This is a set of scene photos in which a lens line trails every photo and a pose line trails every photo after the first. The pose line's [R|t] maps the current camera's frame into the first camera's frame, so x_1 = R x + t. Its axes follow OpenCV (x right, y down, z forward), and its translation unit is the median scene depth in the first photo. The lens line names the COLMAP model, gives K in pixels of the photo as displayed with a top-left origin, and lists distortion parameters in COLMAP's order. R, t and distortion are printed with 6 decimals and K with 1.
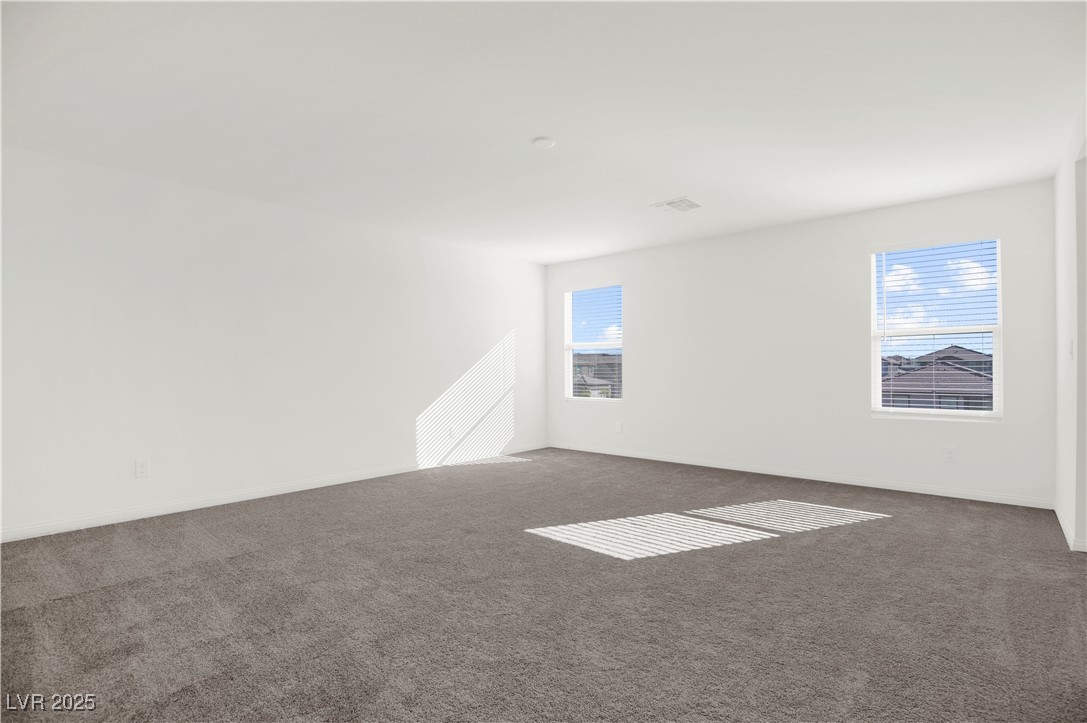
lens RADIAL K [[524.0, 0, 543.5], [0, 524.0, 361.5], [0, 0, 1]] dist [-0.000880, -0.000125]
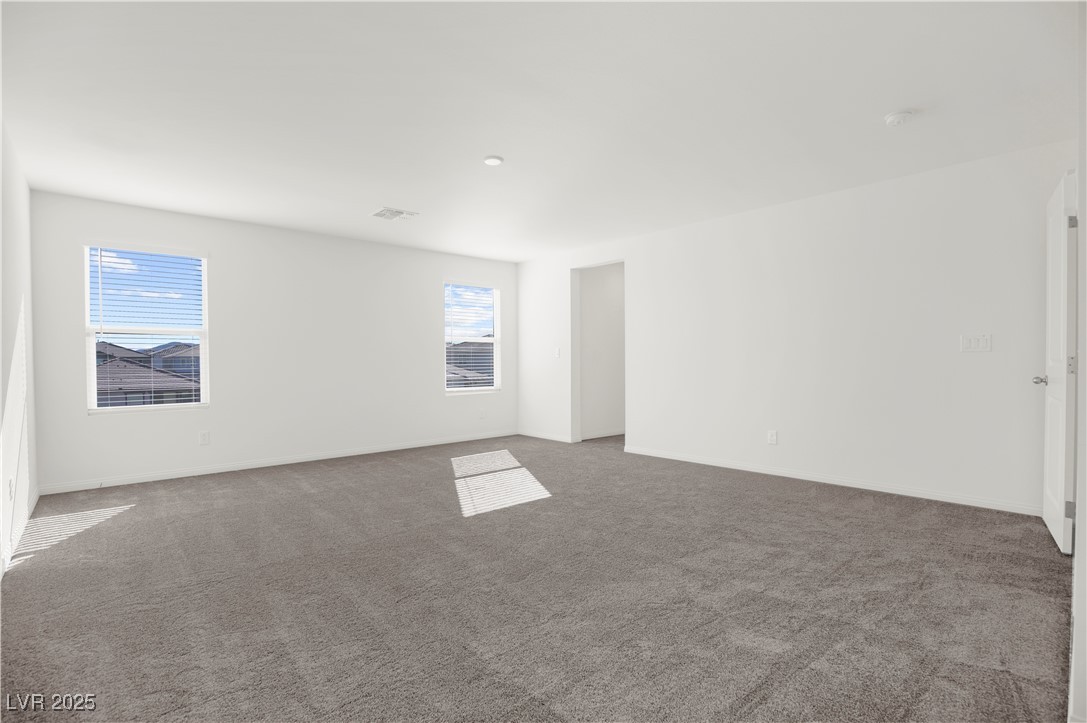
lens RADIAL K [[524.0, 0, 543.5], [0, 524.0, 361.5], [0, 0, 1]] dist [-0.000880, -0.000125]
pose [[0.106967, 0.002273, 0.994260, -0.536845], [-0.007369, 0.999972, -0.001494, 0.007241], [-0.994235, -0.007167, 0.106981, 0.374169]]
